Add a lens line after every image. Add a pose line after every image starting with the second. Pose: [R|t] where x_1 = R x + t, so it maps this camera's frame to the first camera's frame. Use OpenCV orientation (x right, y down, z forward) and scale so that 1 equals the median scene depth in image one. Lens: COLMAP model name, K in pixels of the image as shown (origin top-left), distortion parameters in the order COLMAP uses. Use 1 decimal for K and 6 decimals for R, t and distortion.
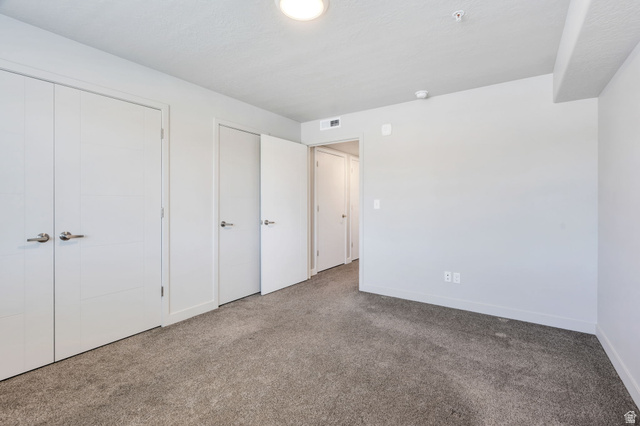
lens RADIAL K [[289.2, 0, 321.2], [0, 289.2, 207.3], [0, 0, 1]] dist [-0.004240, 0.002176]
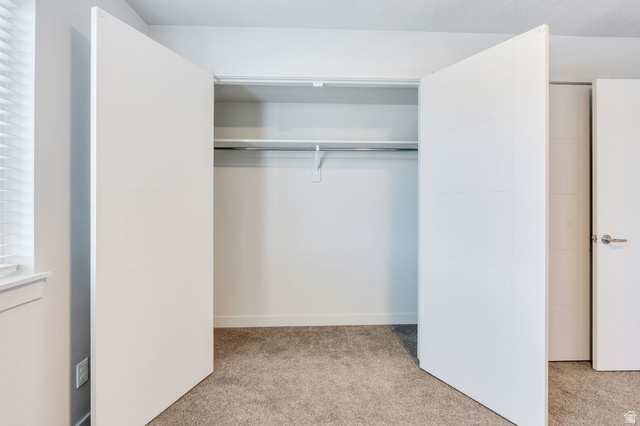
lens RADIAL K [[289.2, 0, 321.2], [0, 289.2, 208.2], [0, 0, 1]] dist [-0.004240, 0.002176]
pose [[0.600884, 0.004479, -0.799324, -0.116309], [-0.012819, 0.999910, -0.004034, 0.002740], [0.799233, 0.012670, 0.600887, 0.355418]]
